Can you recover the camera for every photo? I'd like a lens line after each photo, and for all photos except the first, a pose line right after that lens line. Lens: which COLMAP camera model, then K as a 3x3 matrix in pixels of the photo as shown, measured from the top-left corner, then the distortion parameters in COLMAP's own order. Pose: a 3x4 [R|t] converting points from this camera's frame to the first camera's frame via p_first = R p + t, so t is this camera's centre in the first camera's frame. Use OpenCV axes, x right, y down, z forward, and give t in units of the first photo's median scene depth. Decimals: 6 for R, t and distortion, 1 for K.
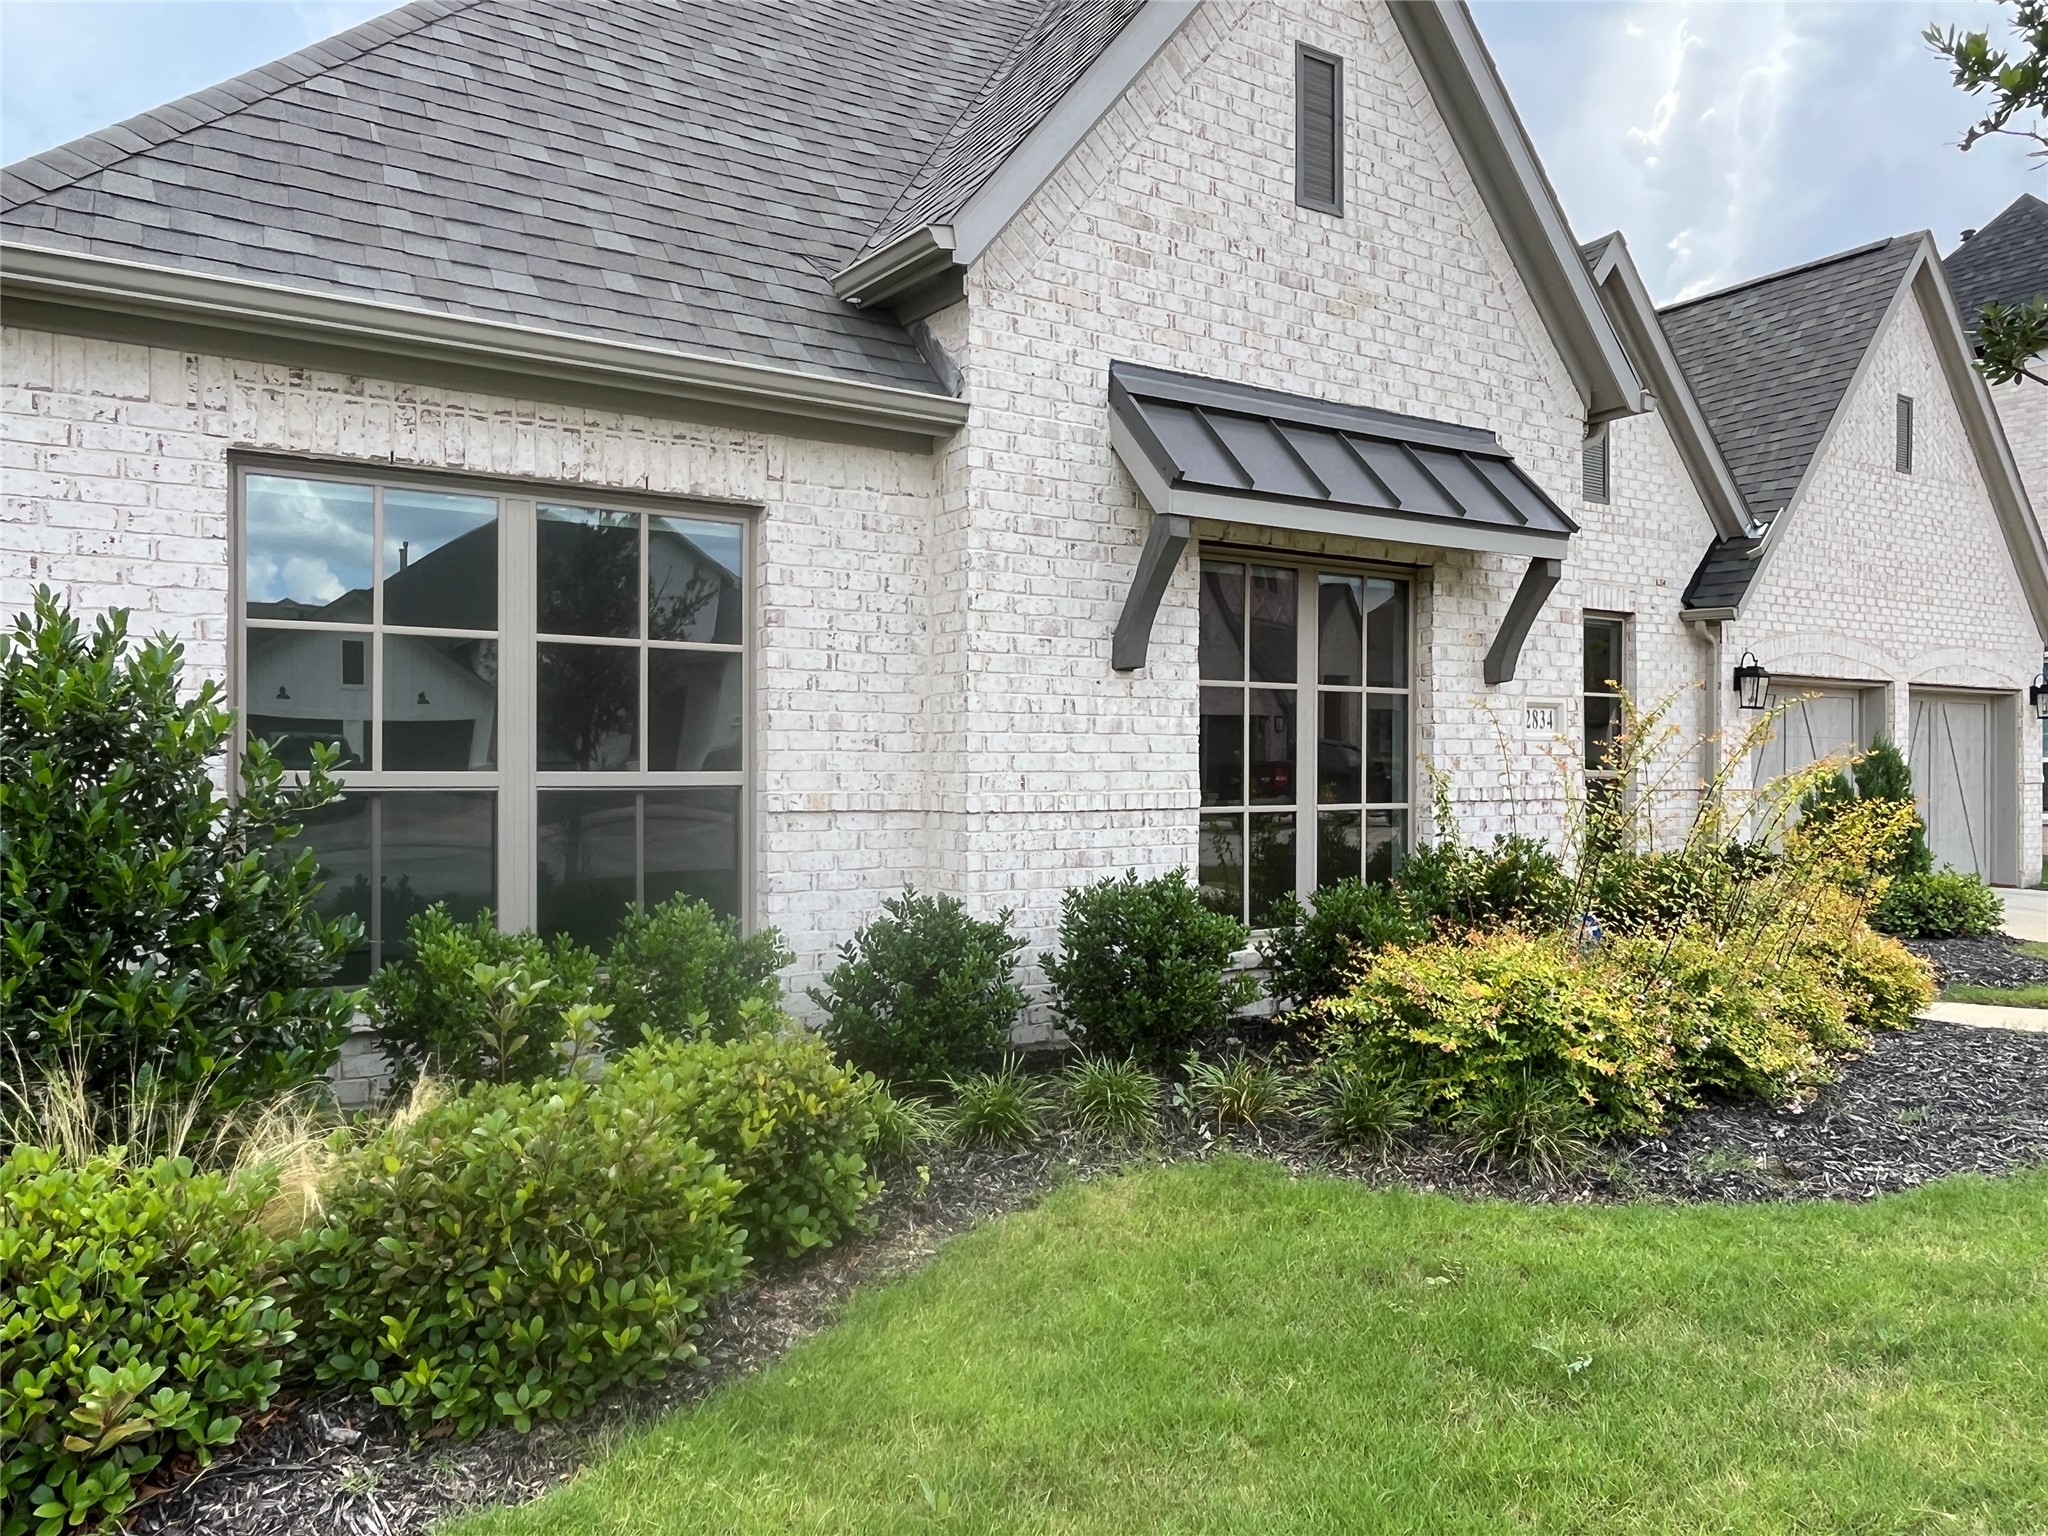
lens RADIAL K [[1397.2, 0, 1024.0], [0, 1397.2, 768.0], [0, 0, 1]] dist [0.001915, -0.002366]
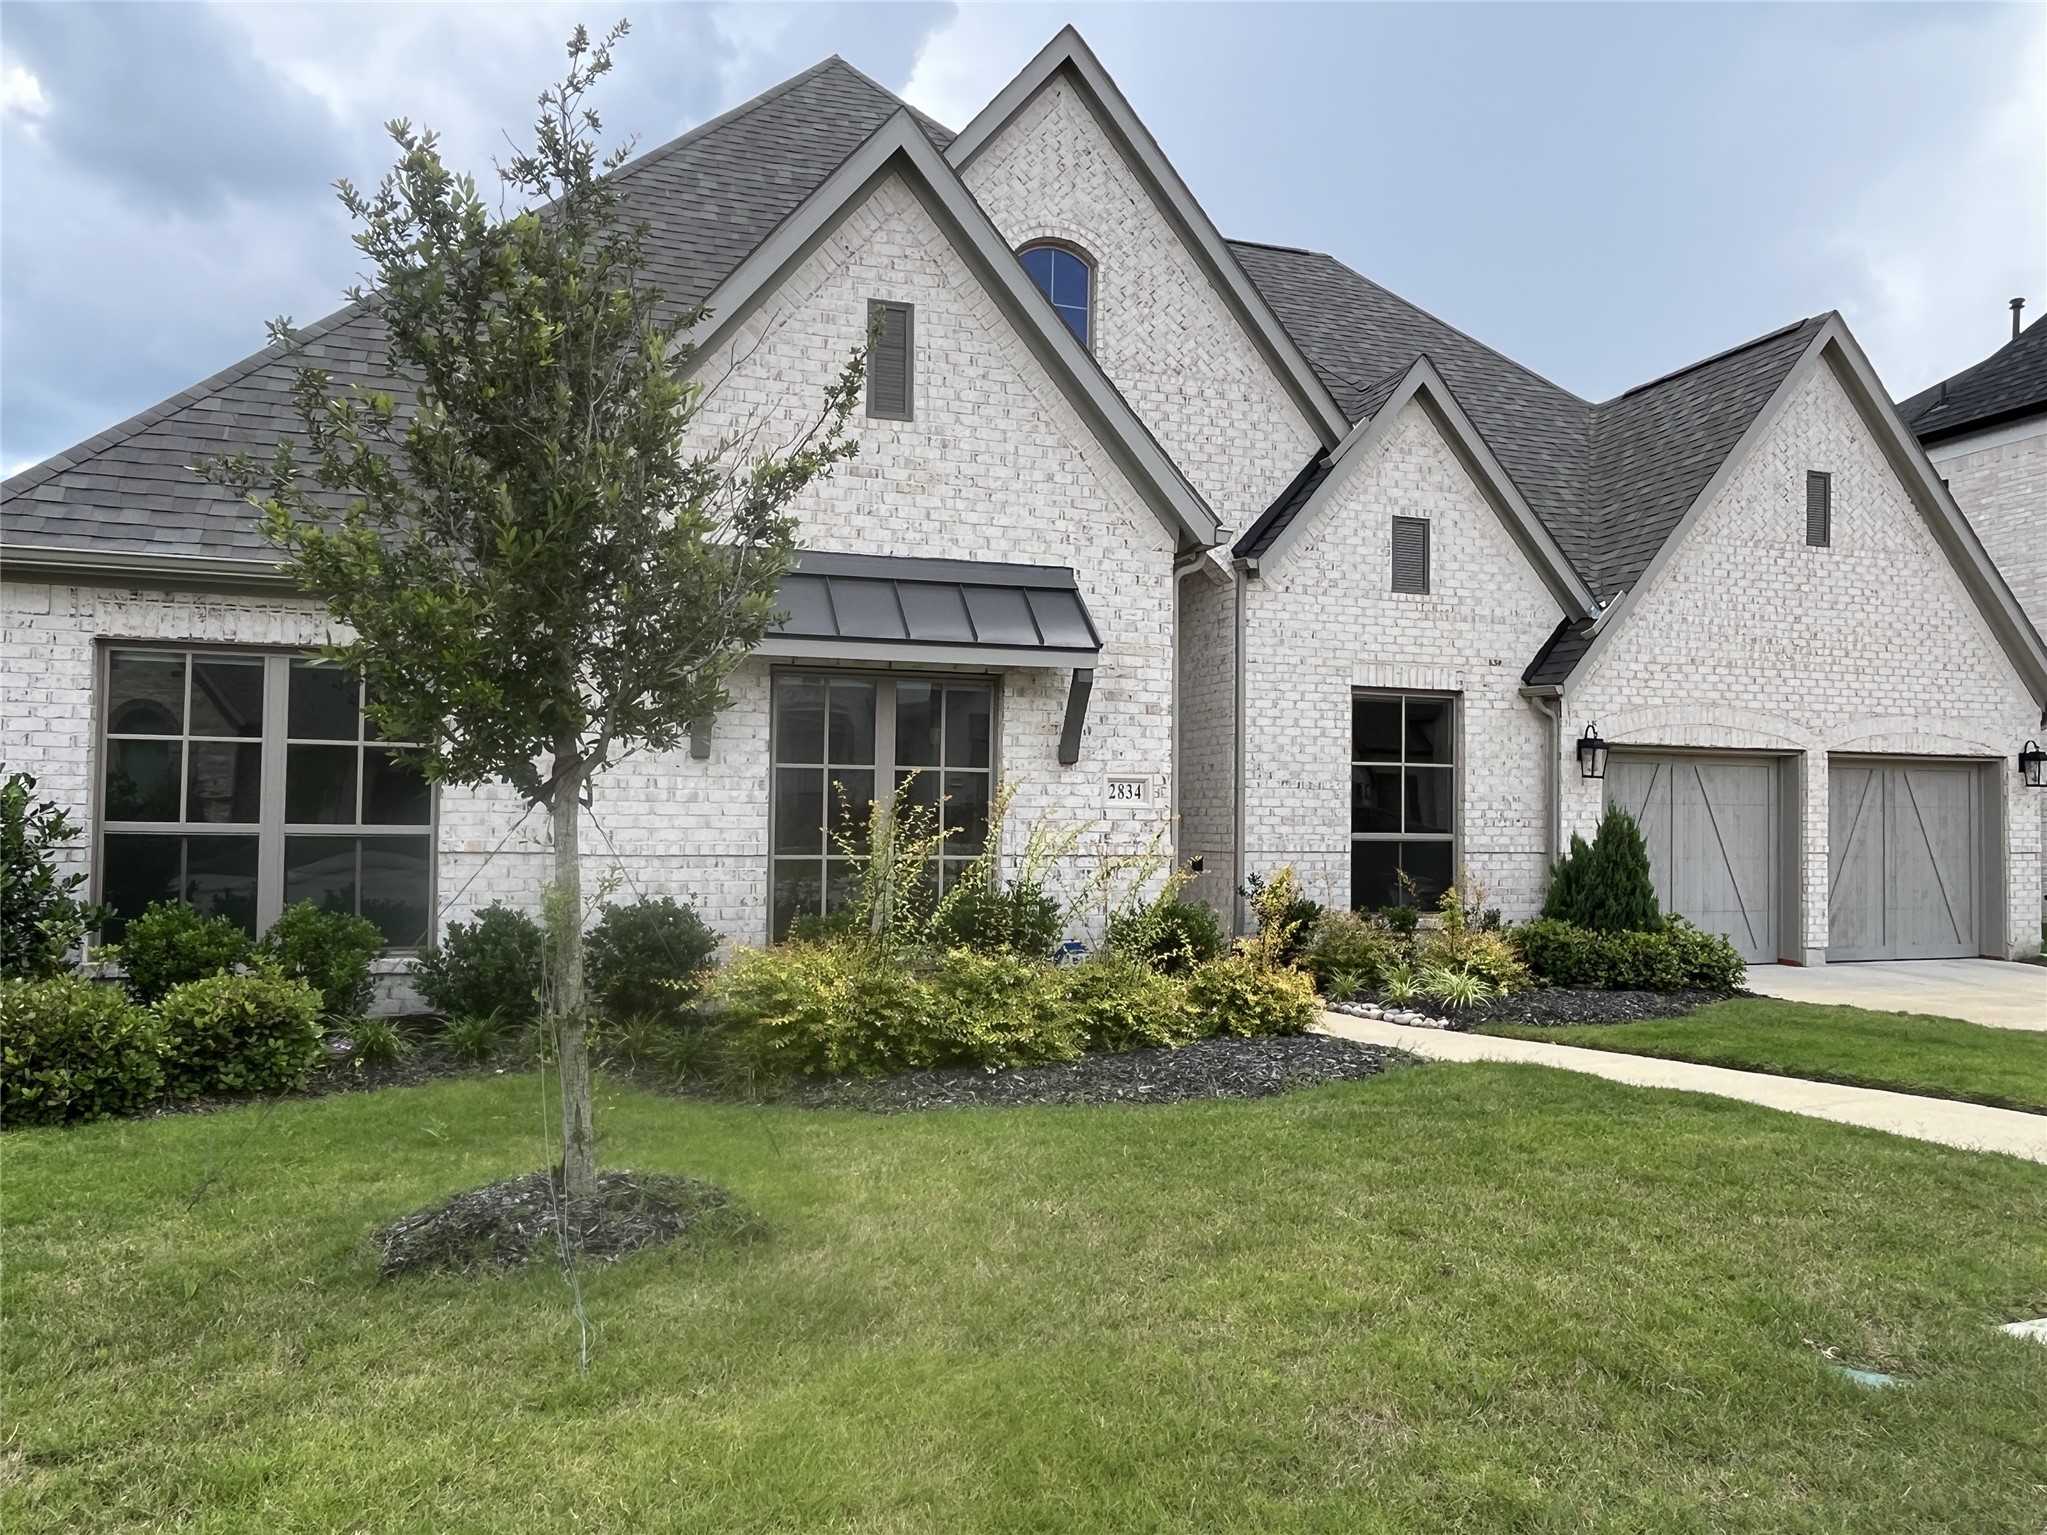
lens RADIAL K [[1403.7, 0, 1024.7], [0, 1403.7, 778.3], [0, 0, 1]] dist [0.007063, -0.006596]
pose [[0.968860, 0.003373, -0.247585, 0.621983], [-0.011228, 0.999477, -0.030321, -0.007506], [0.247353, 0.032157, 0.968392, -0.258079]]
